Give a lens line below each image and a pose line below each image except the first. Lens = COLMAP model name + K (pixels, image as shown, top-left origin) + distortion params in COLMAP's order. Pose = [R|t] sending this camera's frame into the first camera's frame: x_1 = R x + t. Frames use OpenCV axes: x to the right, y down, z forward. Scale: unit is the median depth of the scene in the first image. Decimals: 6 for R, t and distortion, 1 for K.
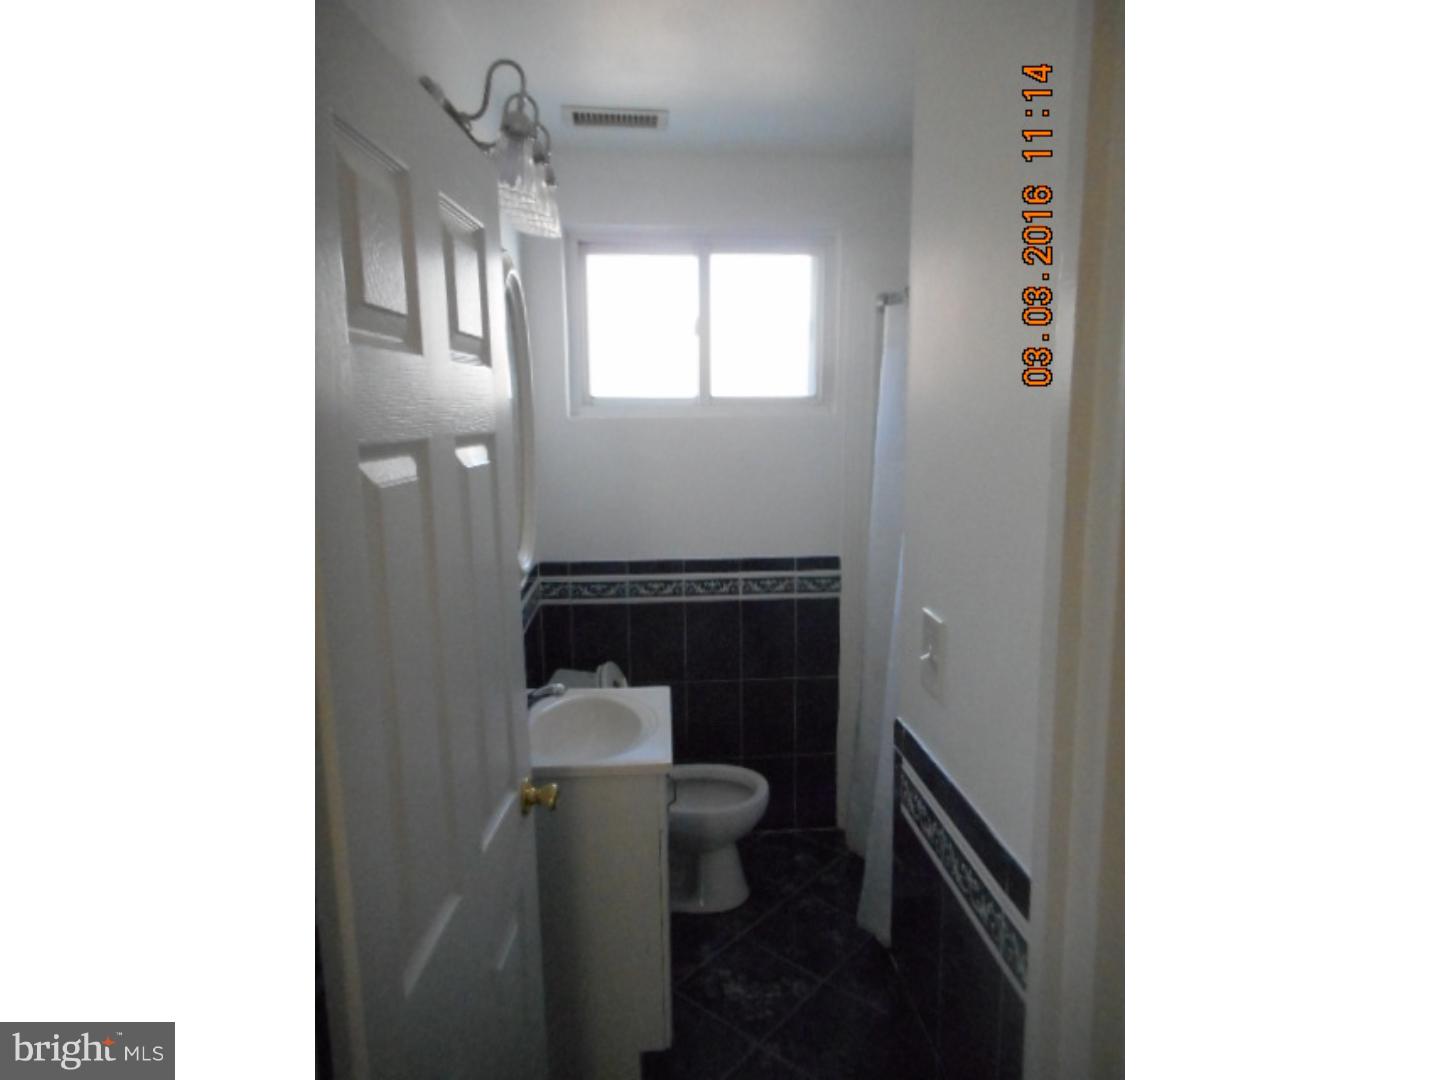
lens RADIAL K [[838.5, 0, 720.0], [0, 838.5, 540.0], [0, 0, 1]] dist [-0.005362, -0.000290]
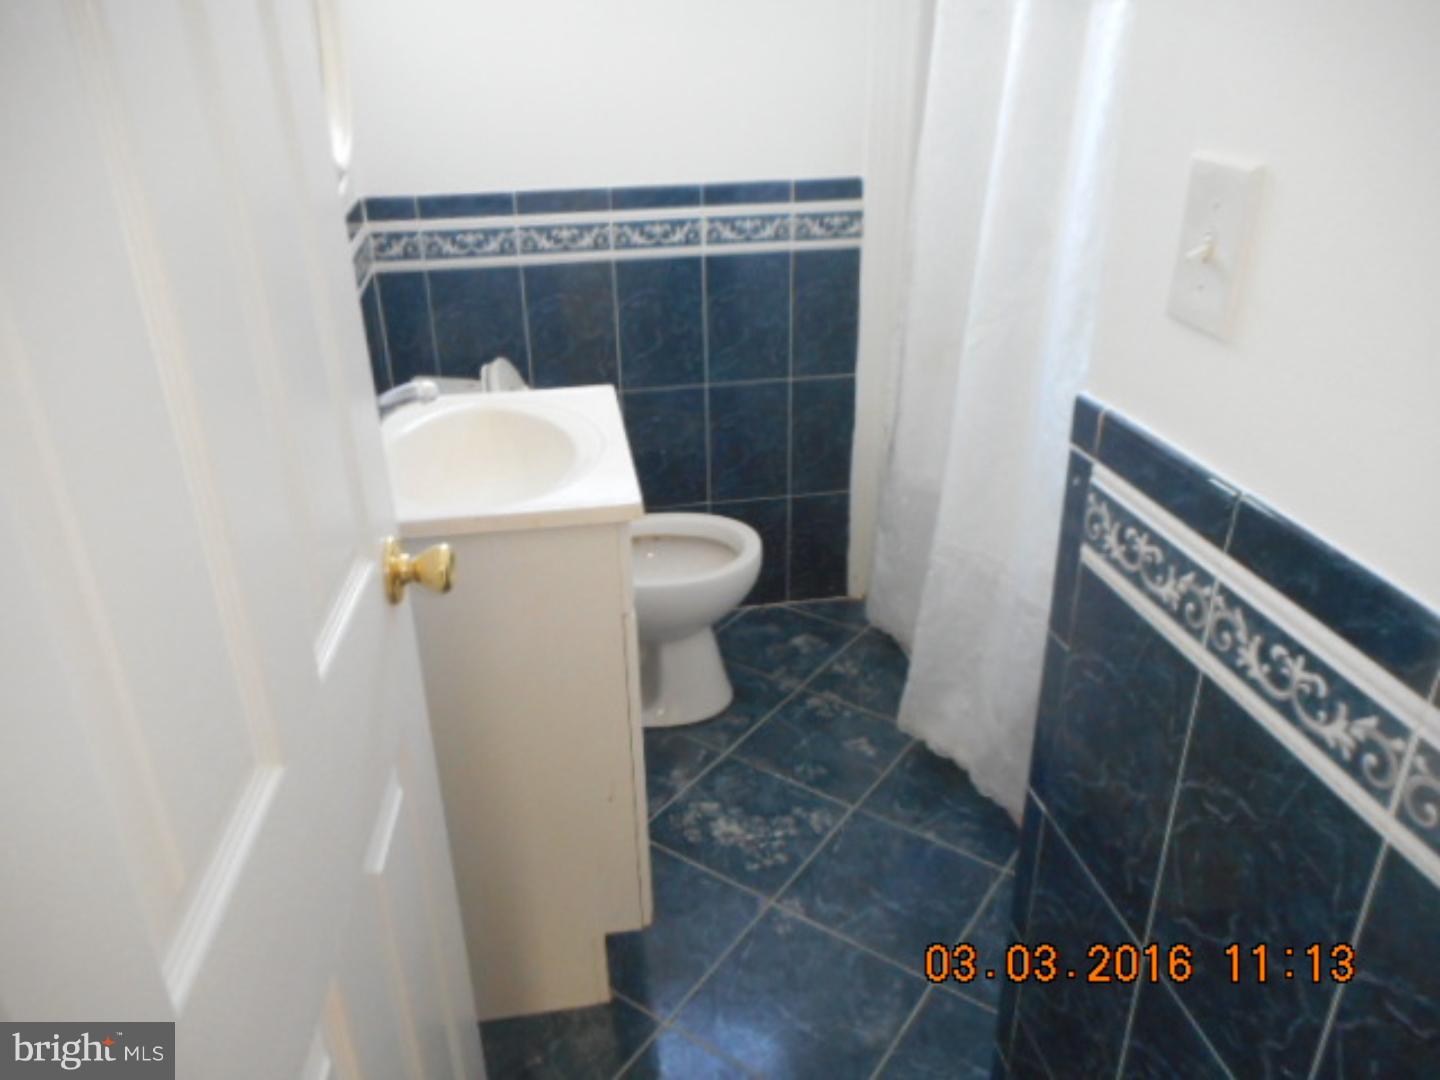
lens RADIAL K [[1119.5, 0, 720.0], [0, 1119.5, 540.0], [0, 0, 1]] dist [0.007128, 0.001683]
pose [[0.995528, -0.049173, 0.080655, -0.048306], [0.025528, 0.962105, 0.271480, 0.059620], [-0.090949, -0.268207, 0.959059, 0.180119]]
